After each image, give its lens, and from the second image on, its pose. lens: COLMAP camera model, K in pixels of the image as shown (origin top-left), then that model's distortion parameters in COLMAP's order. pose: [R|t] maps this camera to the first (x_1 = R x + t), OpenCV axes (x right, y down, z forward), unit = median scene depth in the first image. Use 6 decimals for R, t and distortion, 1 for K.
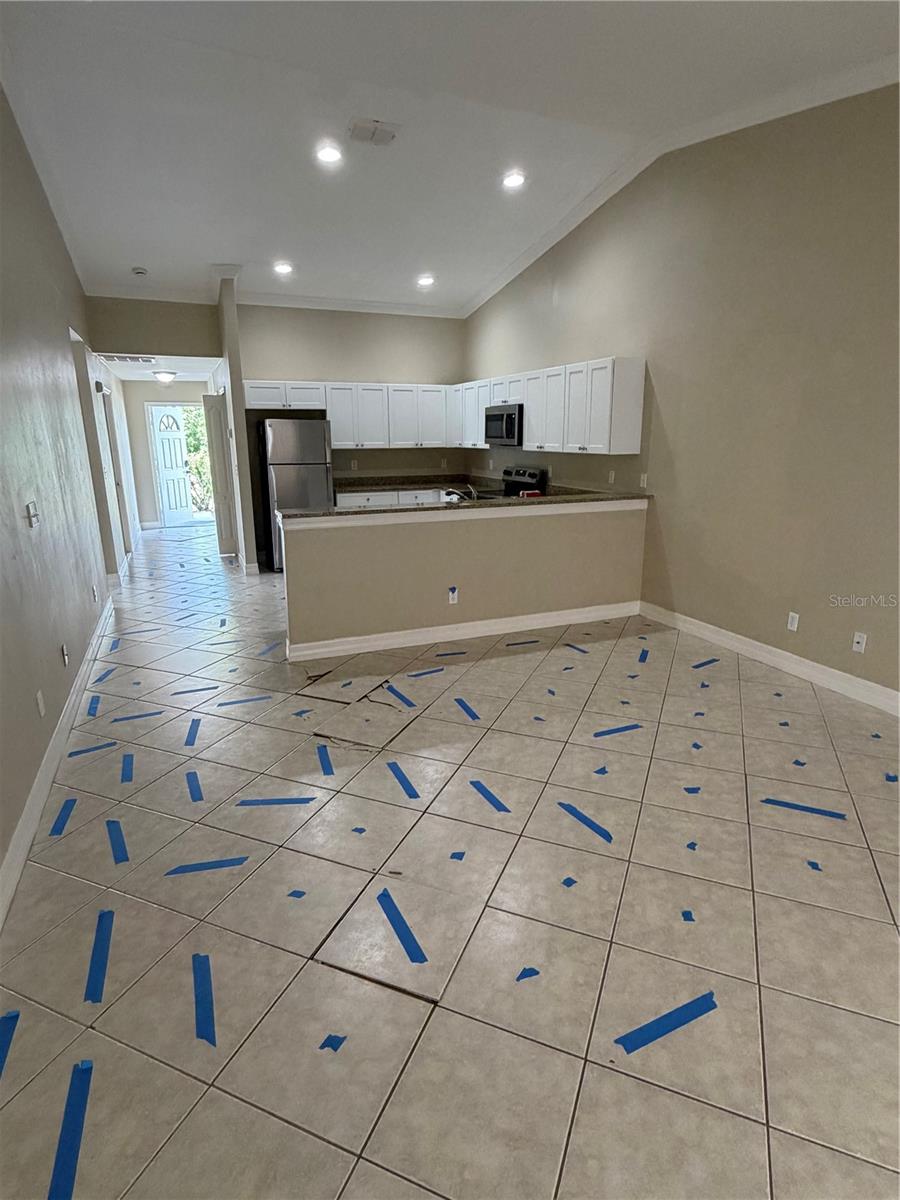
lens RADIAL K [[637.4, 0, 454.9], [0, 637.4, 597.9], [0, 0, 1]] dist [0.001399, -0.000766]
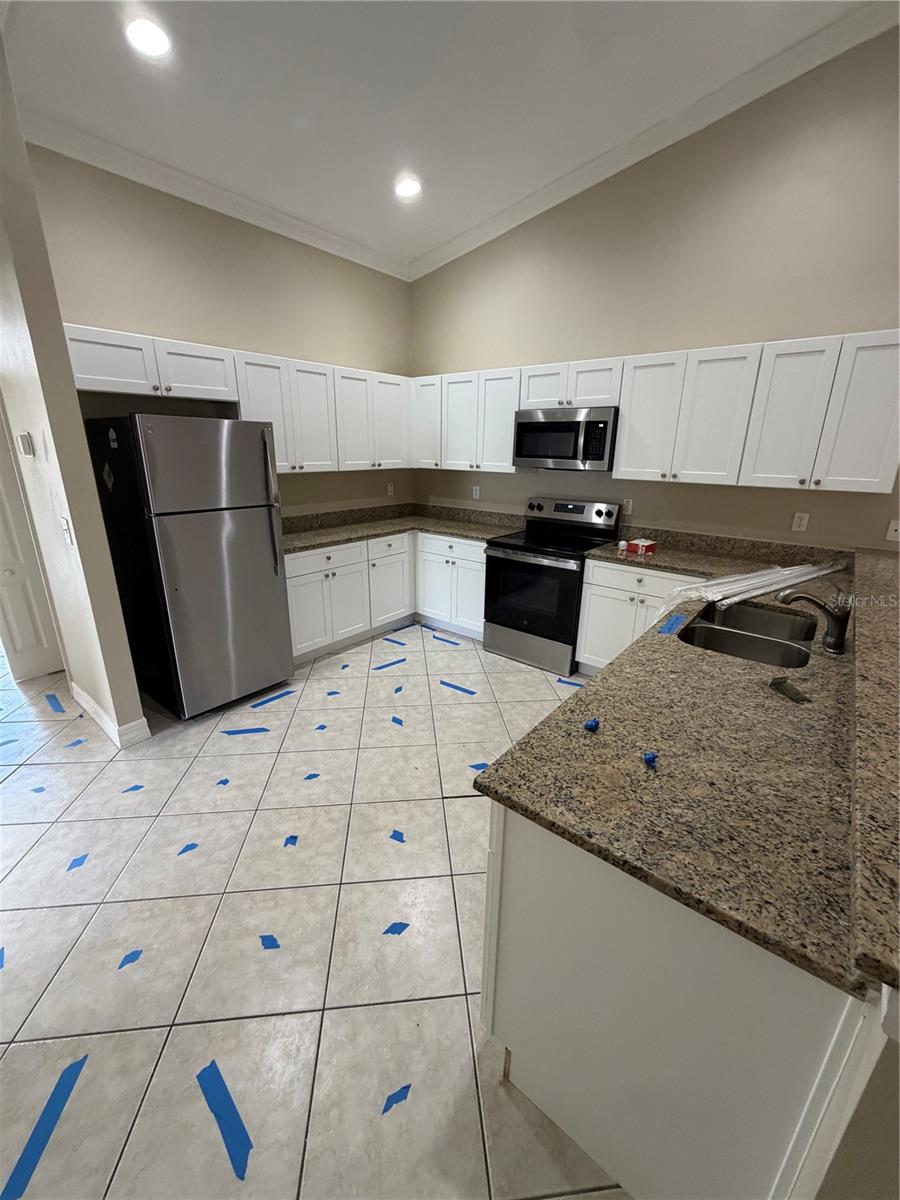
lens RADIAL K [[478.9, 0, 453.6], [0, 478.9, 597.0], [0, 0, 1]] dist [-0.001775, 0.000672]
pose [[0.884173, -0.124521, 0.450258, -0.281232], [0.100439, 0.991952, 0.077096, -0.163630], [-0.456234, -0.022942, 0.889564, 0.627642]]
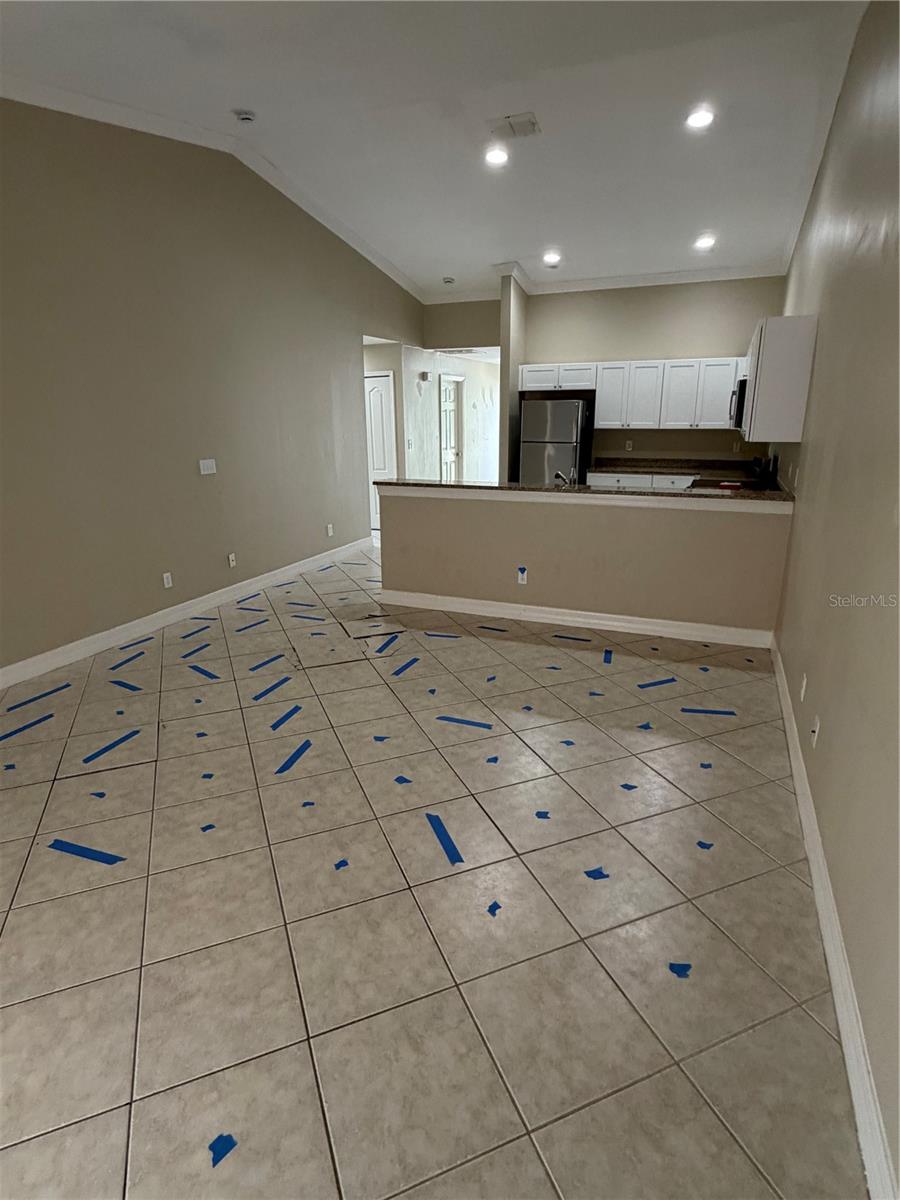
lens RADIAL K [[637.4, 0, 456.6], [0, 637.4, 599.1], [0, 0, 1]] dist [0.001399, -0.000766]
pose [[0.707348, 0.201185, -0.677631, 0.457914], [-0.174783, 0.978654, 0.108109, -0.043811], [0.684916, 0.041968, 0.727412, 0.137162]]
